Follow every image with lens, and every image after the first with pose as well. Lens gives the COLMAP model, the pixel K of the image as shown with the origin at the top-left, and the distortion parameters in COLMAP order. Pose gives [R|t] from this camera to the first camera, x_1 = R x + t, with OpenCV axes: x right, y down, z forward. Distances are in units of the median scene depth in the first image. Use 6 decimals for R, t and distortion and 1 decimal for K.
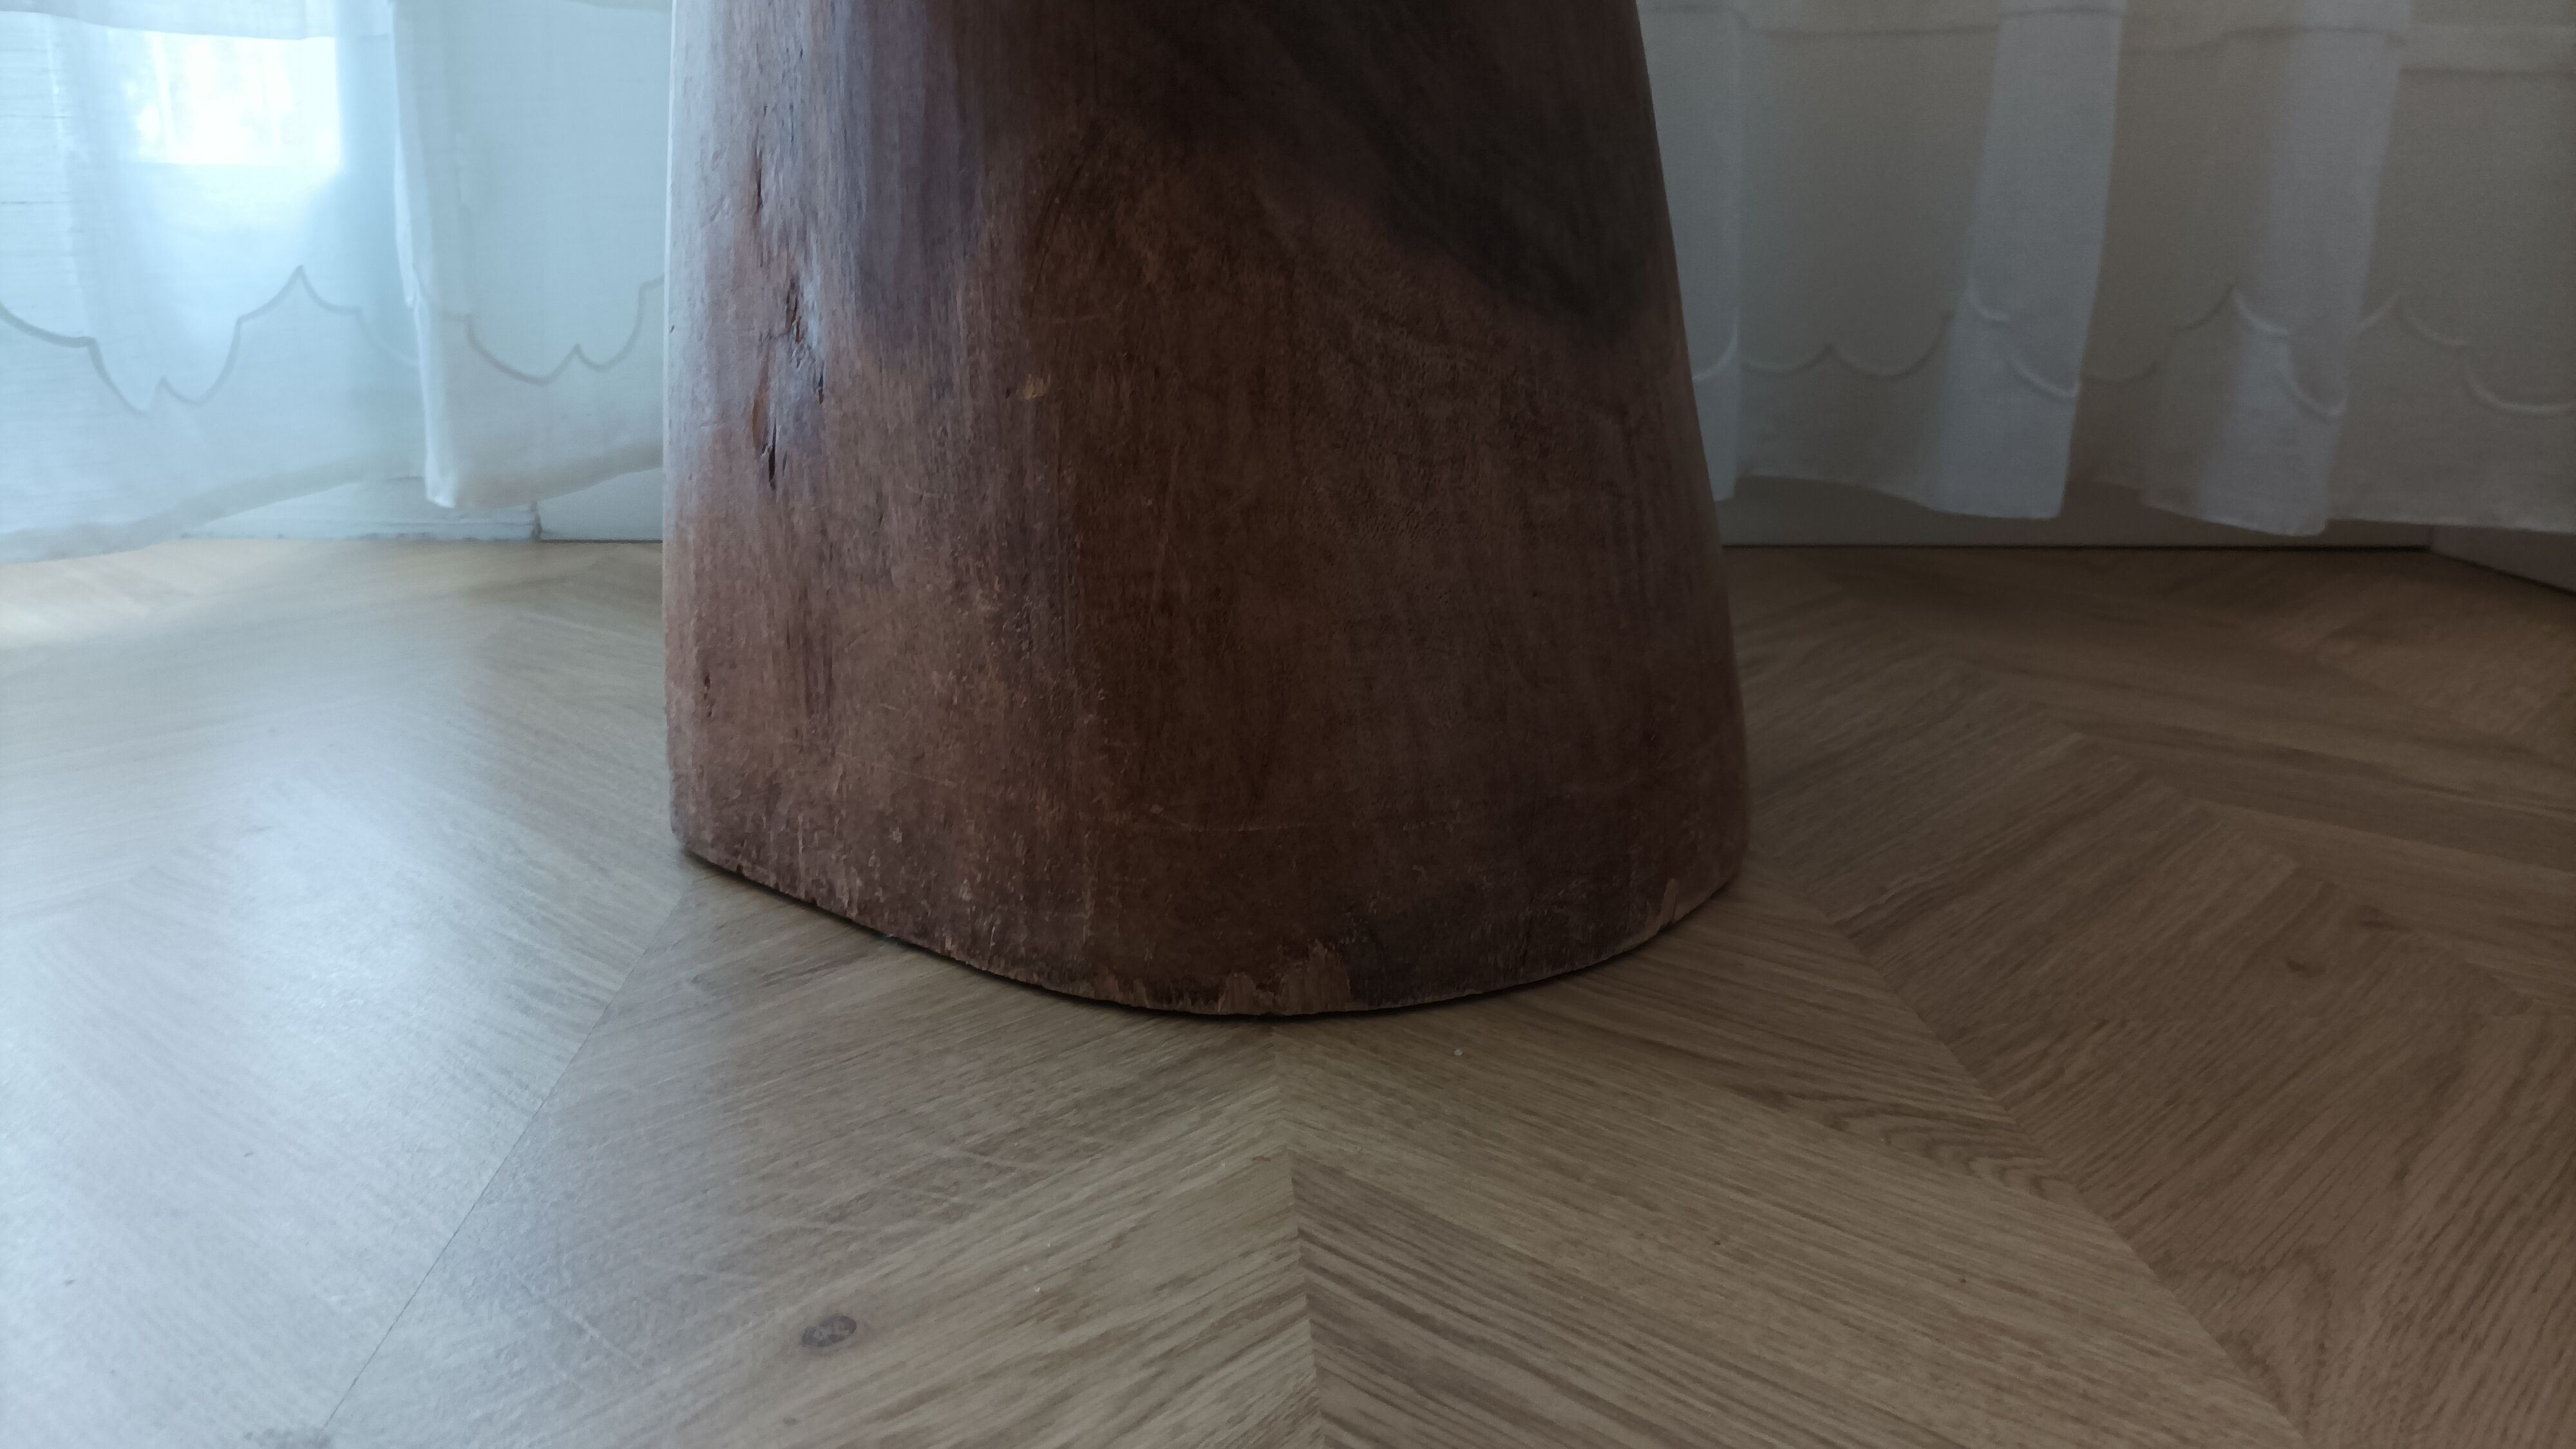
lens RADIAL K [[1956.2, 0, 1288.0], [0, 1956.2, 724.5], [0, 0, 1]] dist [0.038145, -0.053821]
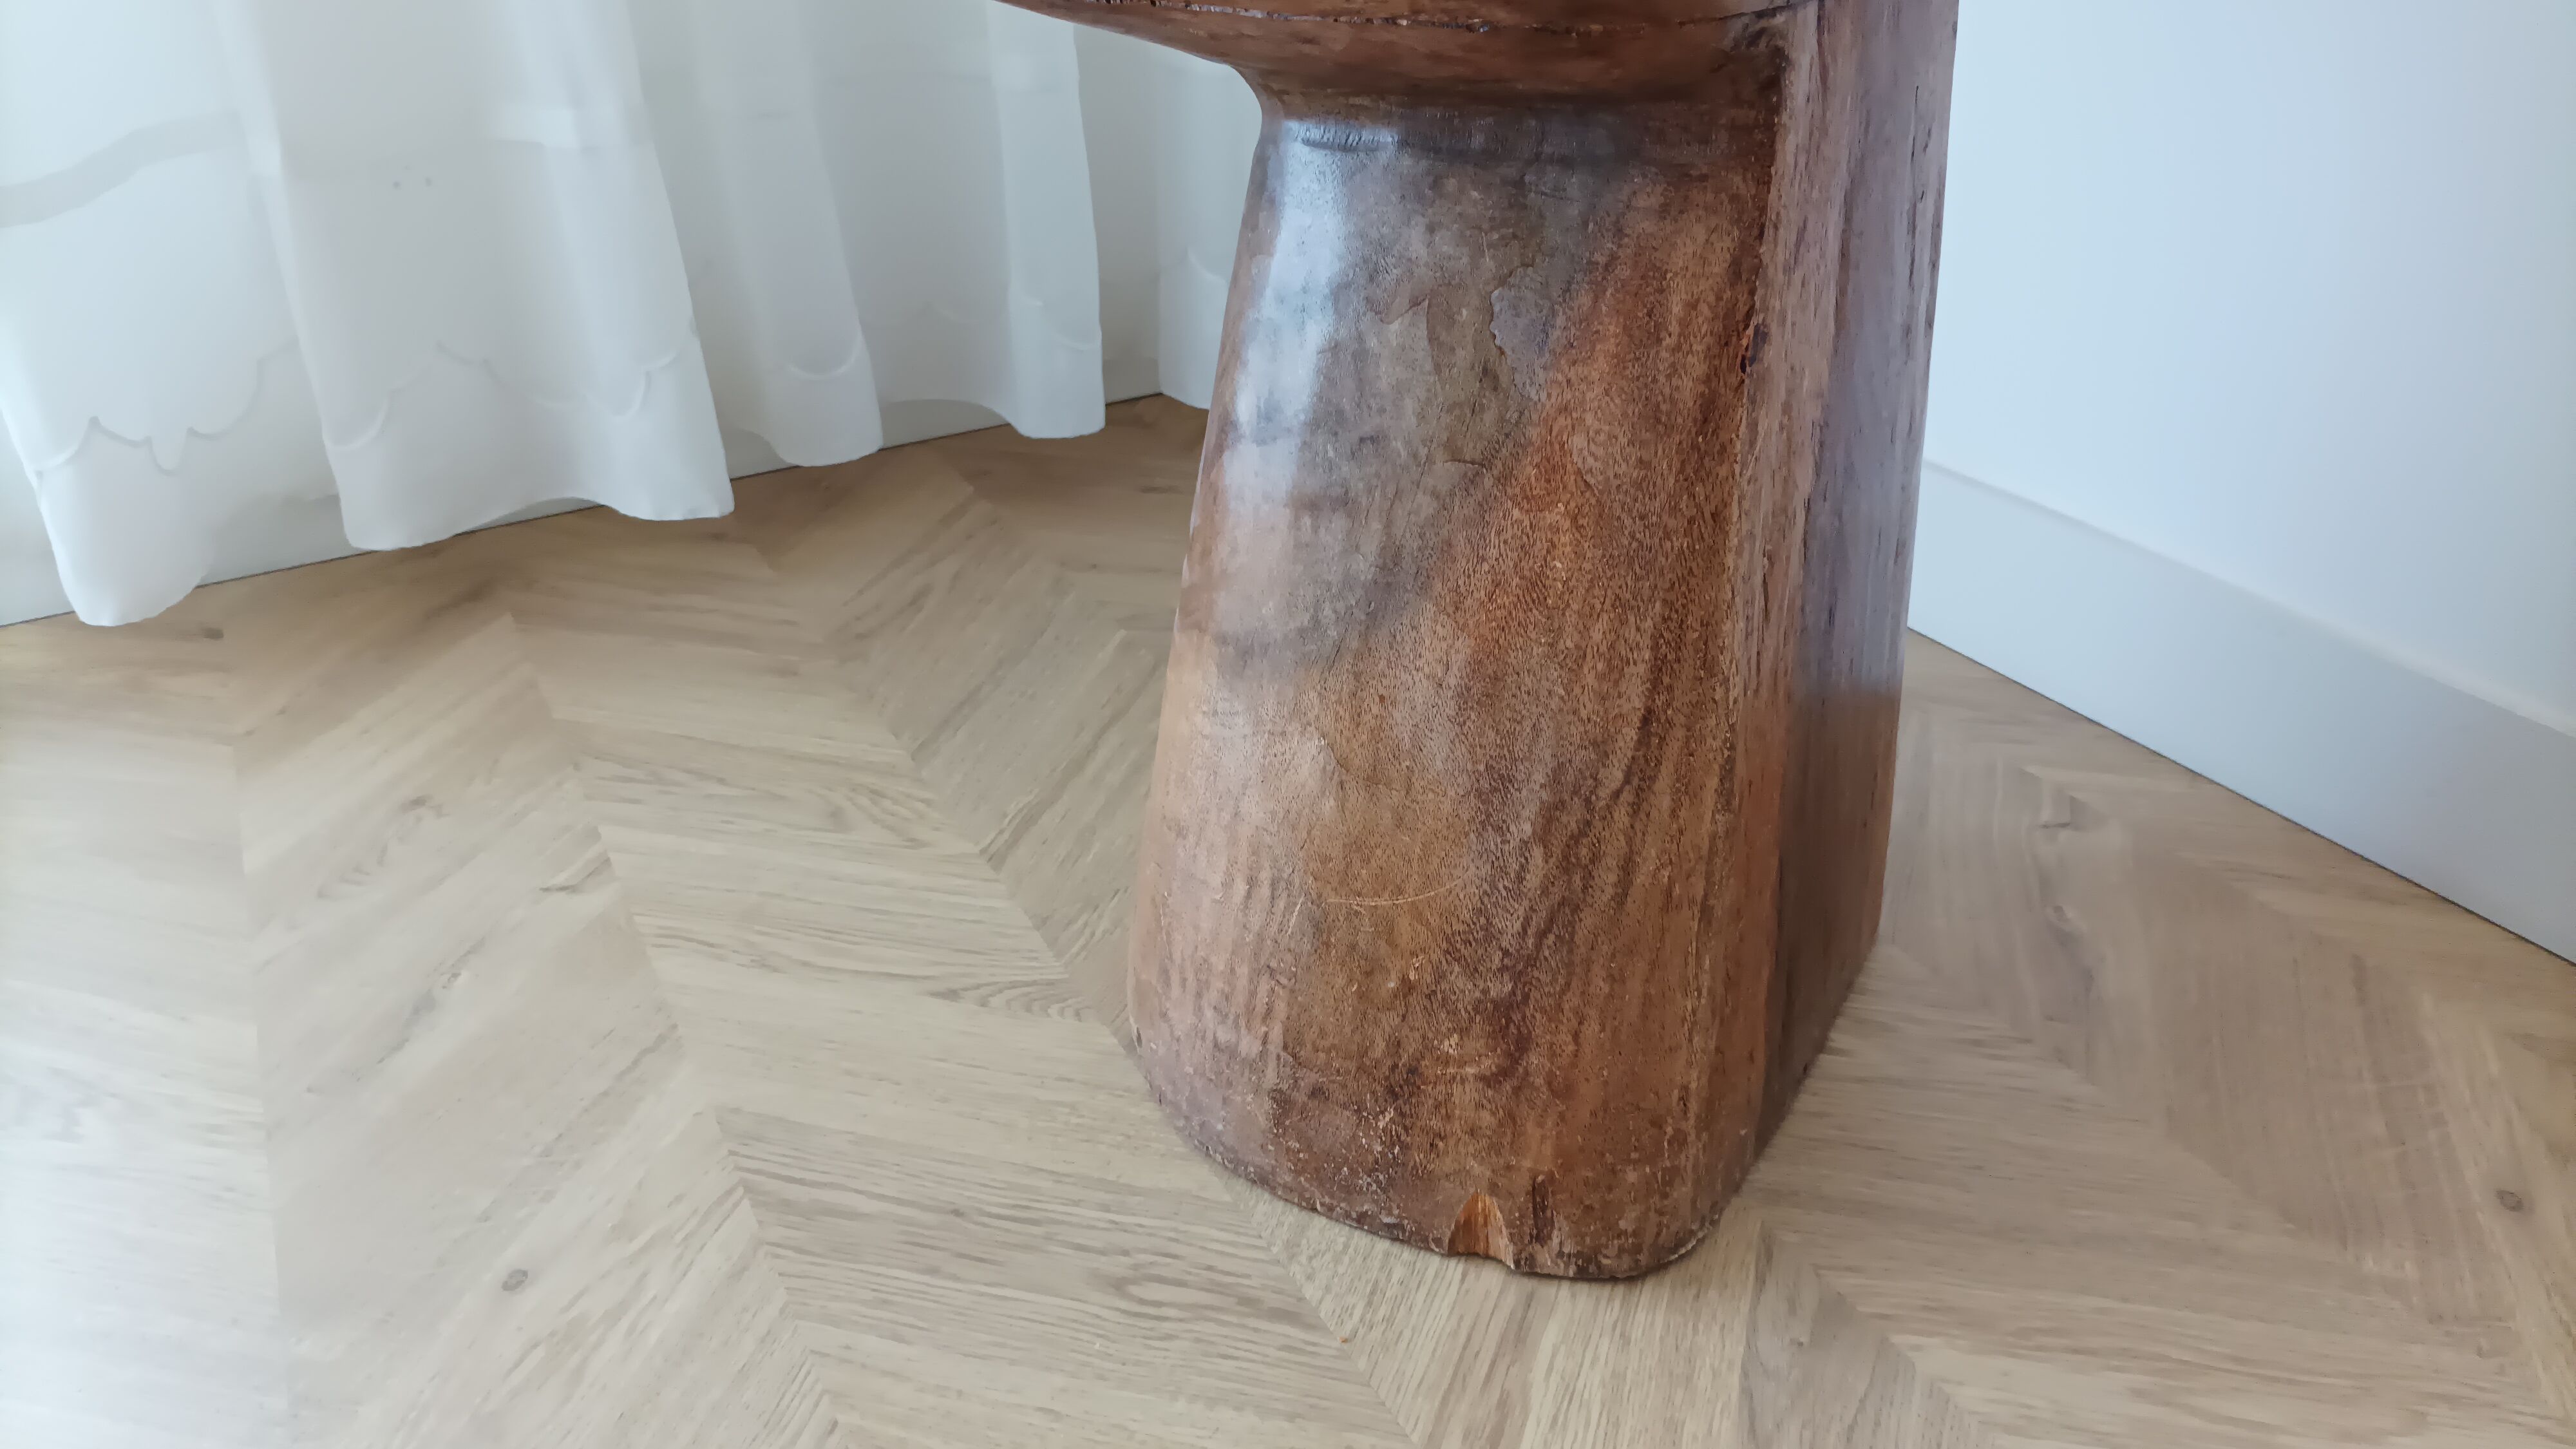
lens RADIAL K [[1963.3, 0, 1288.0], [0, 1963.3, 724.5], [0, 0, 1]] dist [0.027829, -0.040345]
pose [[0.912734, -0.236139, 0.333399, -0.032761], [0.157863, 0.956509, 0.245296, -0.453462], [-0.376823, -0.171259, 0.910316, -0.786575]]
